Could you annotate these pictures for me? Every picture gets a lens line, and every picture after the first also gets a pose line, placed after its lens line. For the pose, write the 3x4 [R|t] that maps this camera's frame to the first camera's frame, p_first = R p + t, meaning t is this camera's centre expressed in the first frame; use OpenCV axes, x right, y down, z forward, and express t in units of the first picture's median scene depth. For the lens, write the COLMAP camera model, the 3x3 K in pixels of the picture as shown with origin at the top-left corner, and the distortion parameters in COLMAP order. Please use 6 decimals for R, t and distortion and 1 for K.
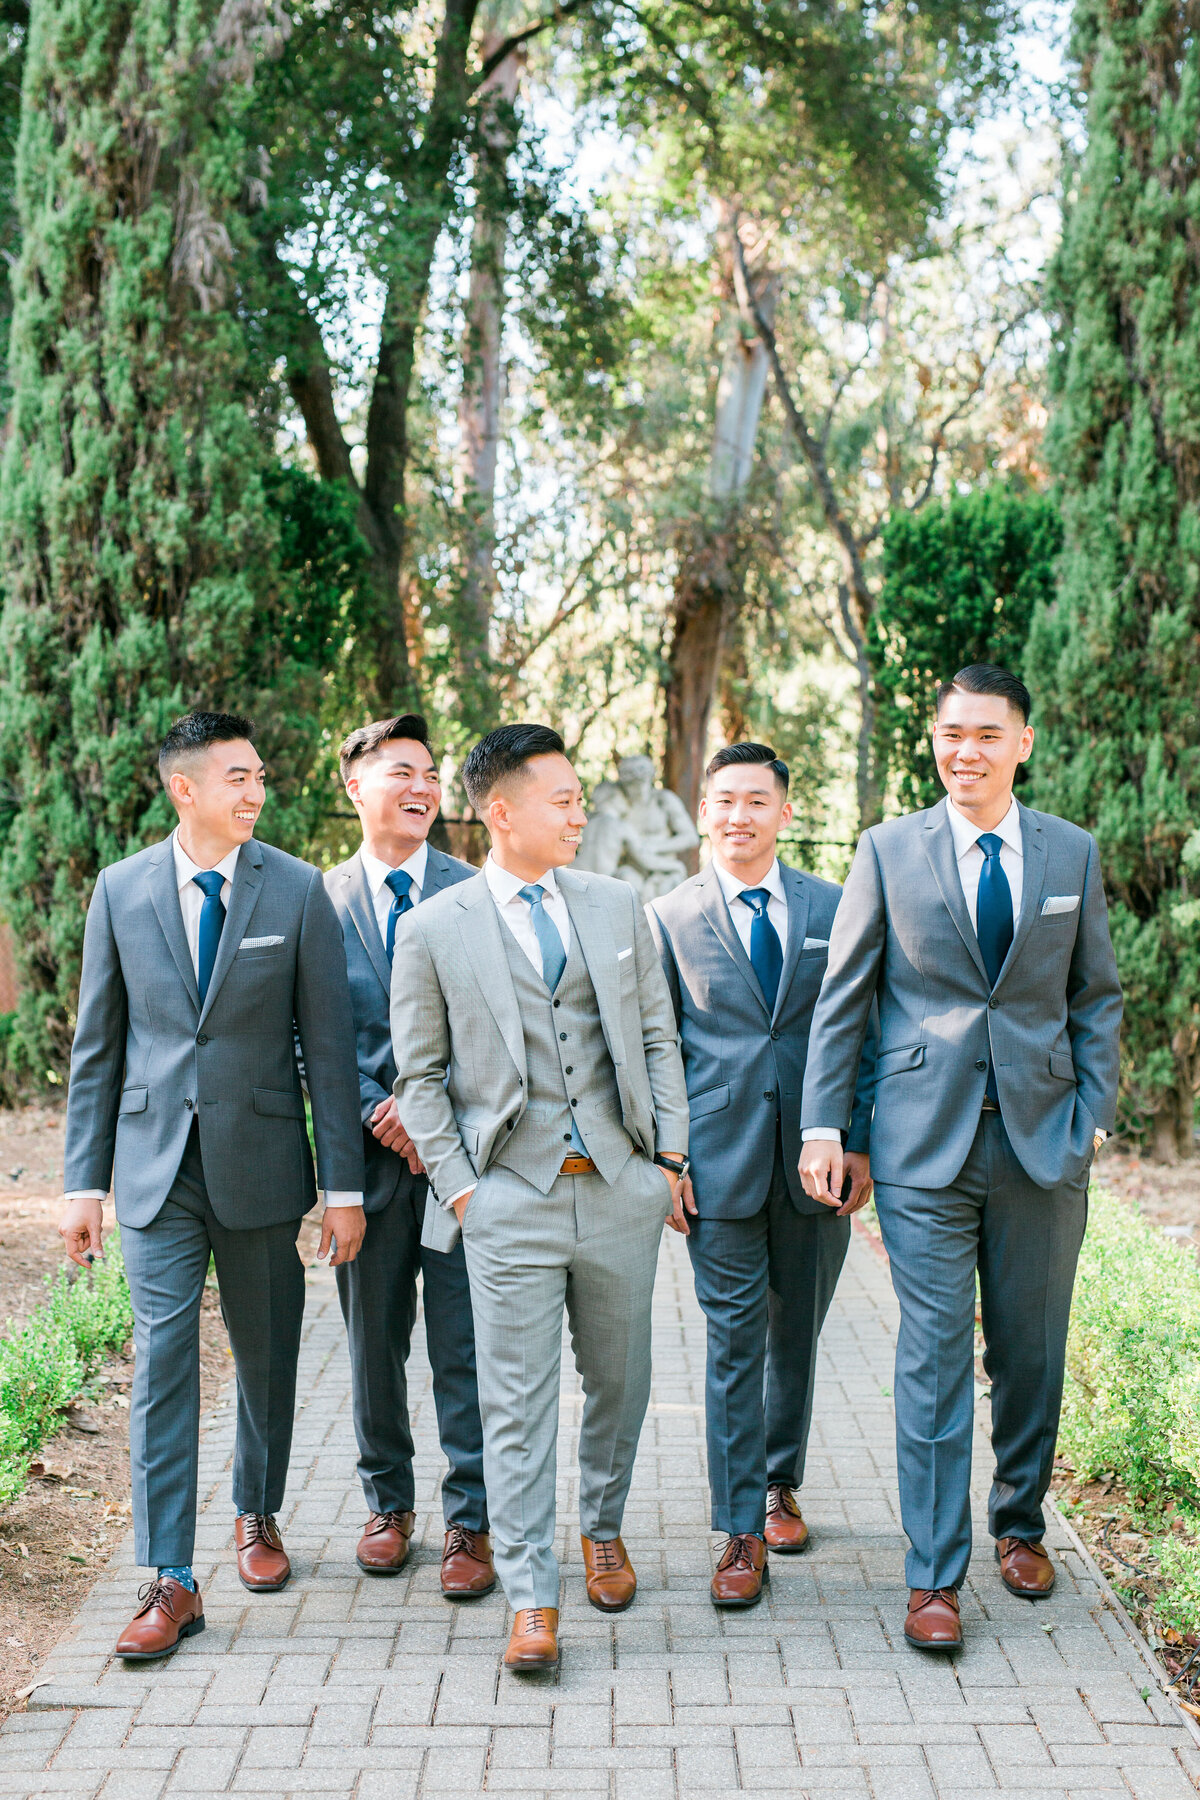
lens RADIAL K [[2336.7, 0, 518.5], [0, 2336.7, 883.3], [0, 0, 1]] dist [0.017220, 0.087624]
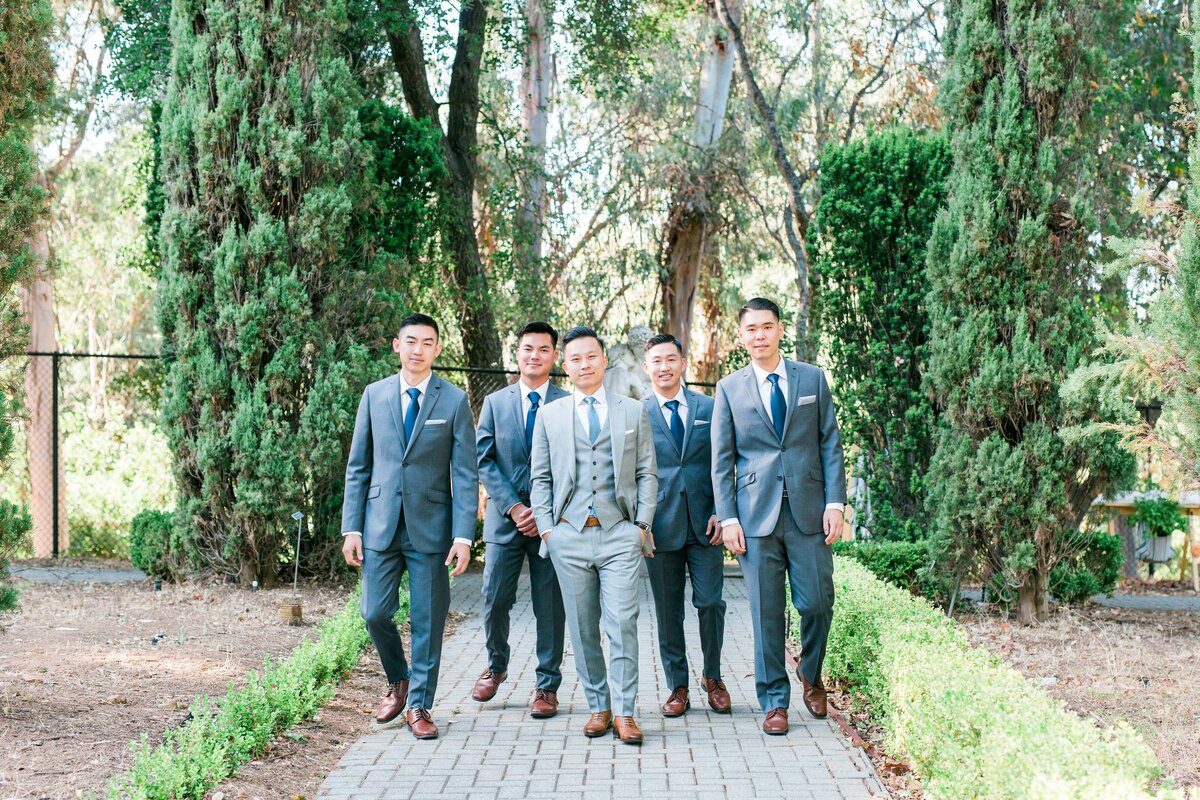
lens RADIAL K [[1557.8, 0, 600.0], [0, 1557.8, 400.0], [0, 0, 1]] dist [0.017220, 0.087624]
pose [[0.999781, 0.003377, 0.020636, 0.010188], [-0.003132, 0.999924, -0.011901, 0.001277], [-0.020674, 0.011834, 0.999716, 0.104065]]
